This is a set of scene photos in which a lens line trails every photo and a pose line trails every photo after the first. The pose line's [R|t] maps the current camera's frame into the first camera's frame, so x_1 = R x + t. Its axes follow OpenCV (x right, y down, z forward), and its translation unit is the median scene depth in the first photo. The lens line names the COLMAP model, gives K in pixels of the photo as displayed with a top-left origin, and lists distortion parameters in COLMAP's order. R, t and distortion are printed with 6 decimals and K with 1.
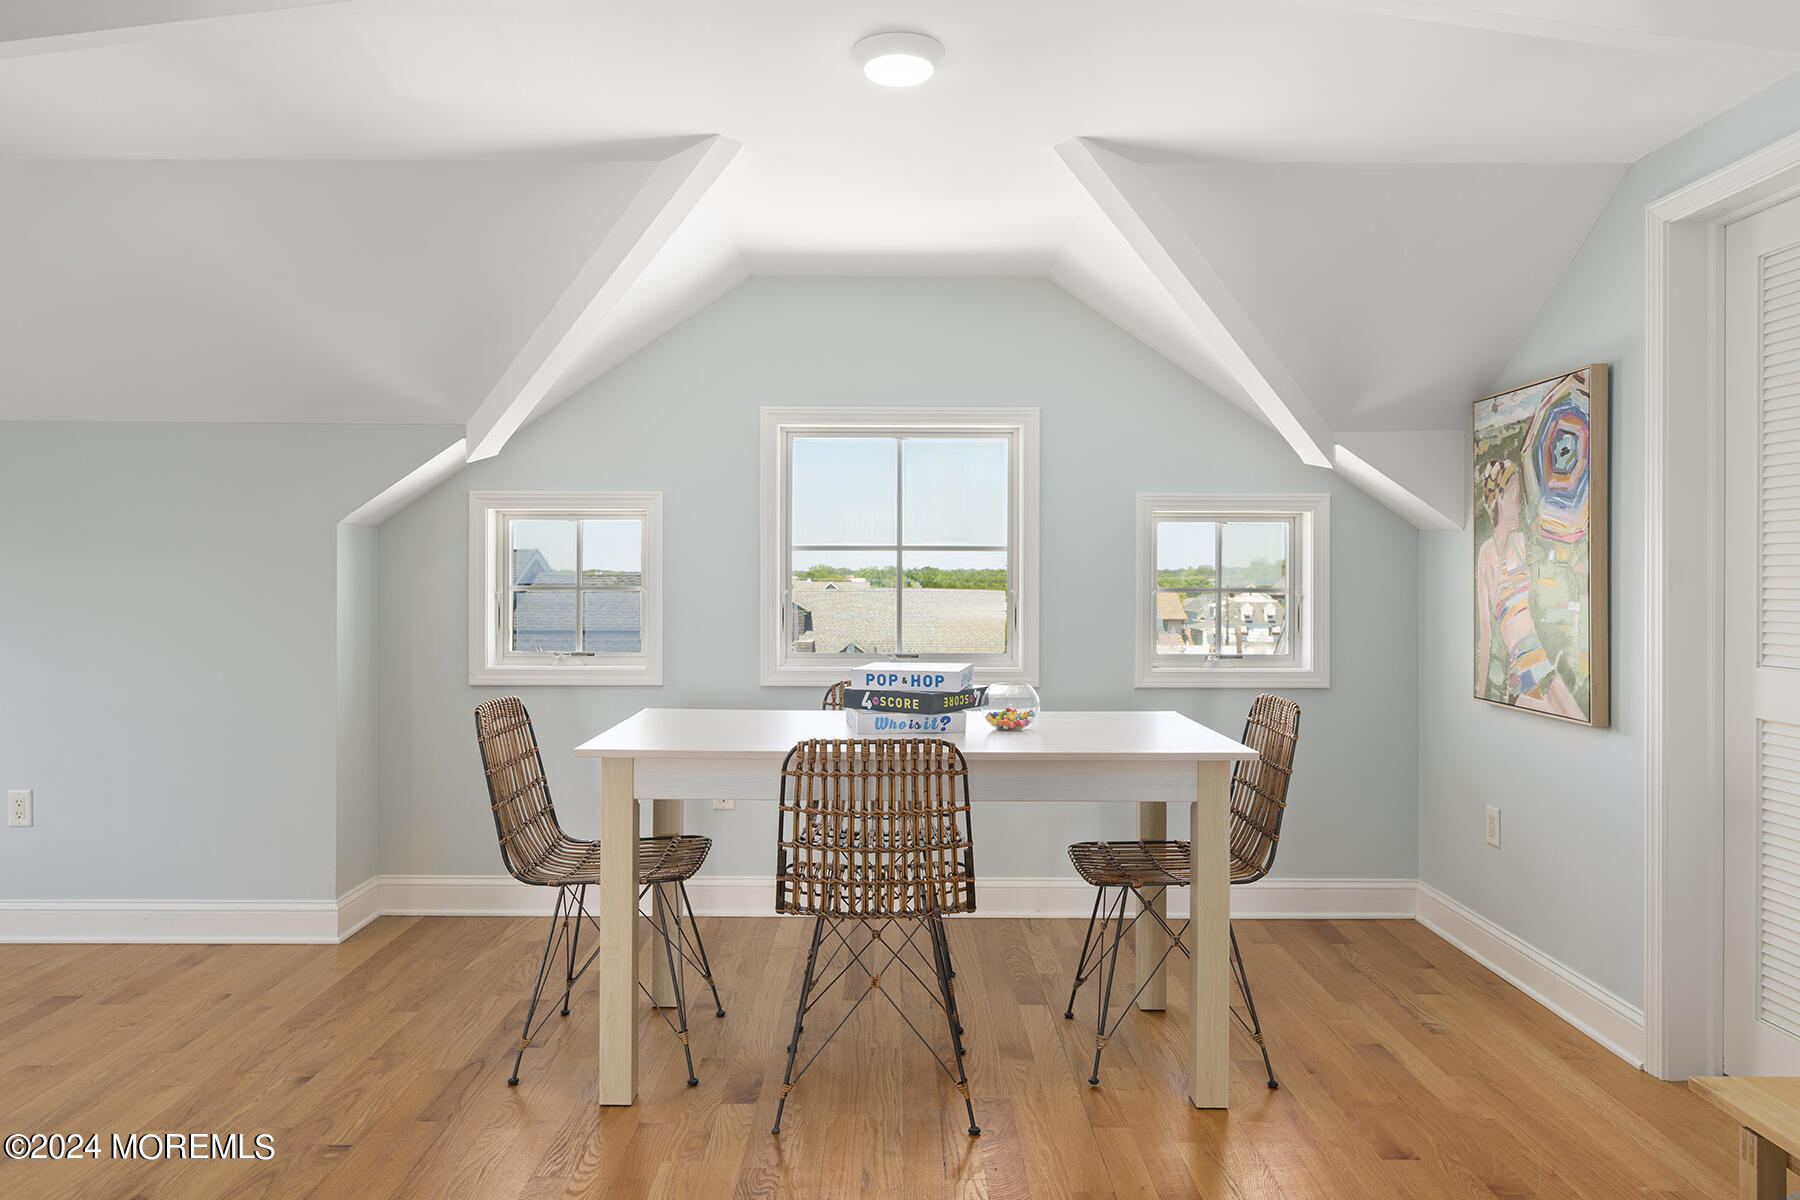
lens RADIAL K [[1175.8, 0, 901.3], [0, 1175.8, 571.3], [0, 0, 1]] dist [0.001404, 0.000944]
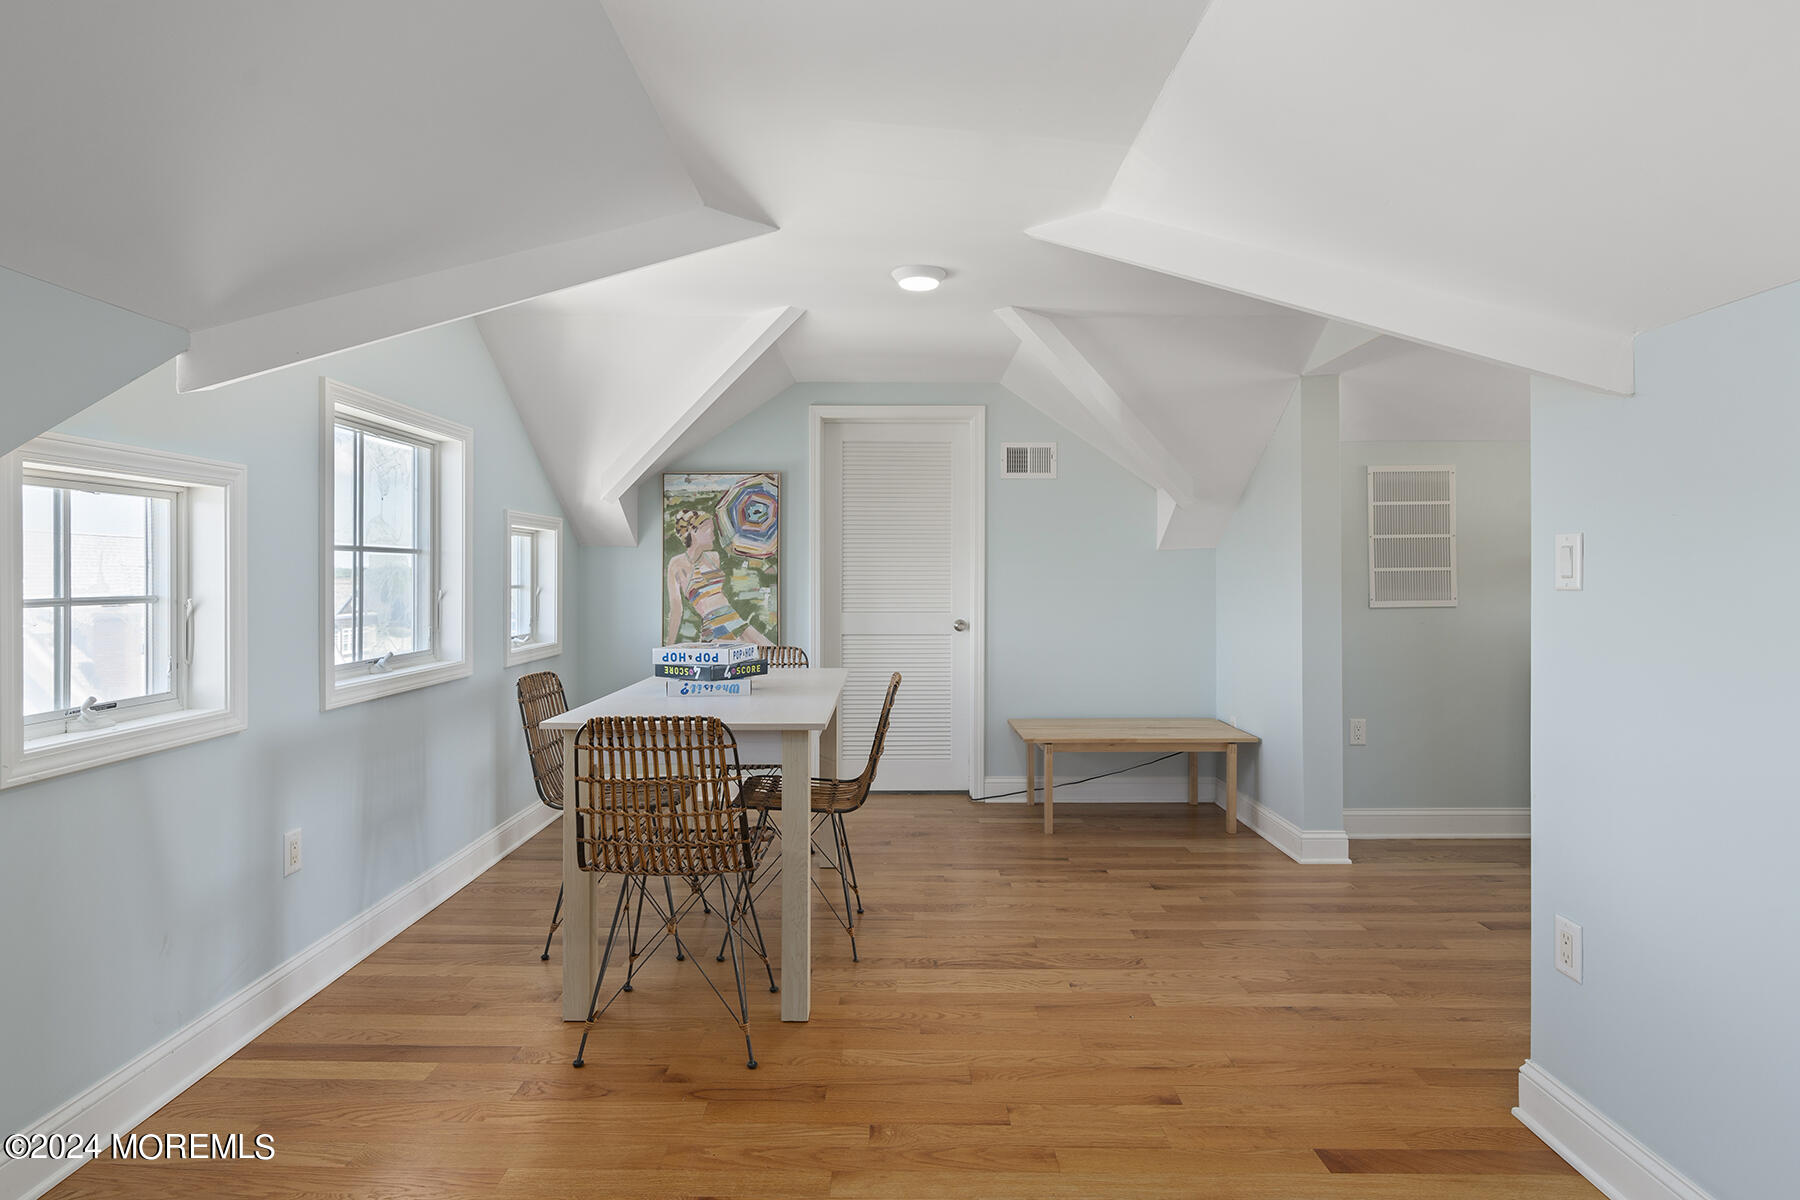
lens RADIAL K [[922.1, 0, 894.3], [0, 922.1, 578.0], [0, 0, 1]] dist [-0.002749, 0.001214]
pose [[0.016409, -0.008078, 0.999833, -0.960698], [-0.002328, 0.999964, 0.008117, -0.004058], [-0.999863, -0.002461, 0.016389, 0.726081]]
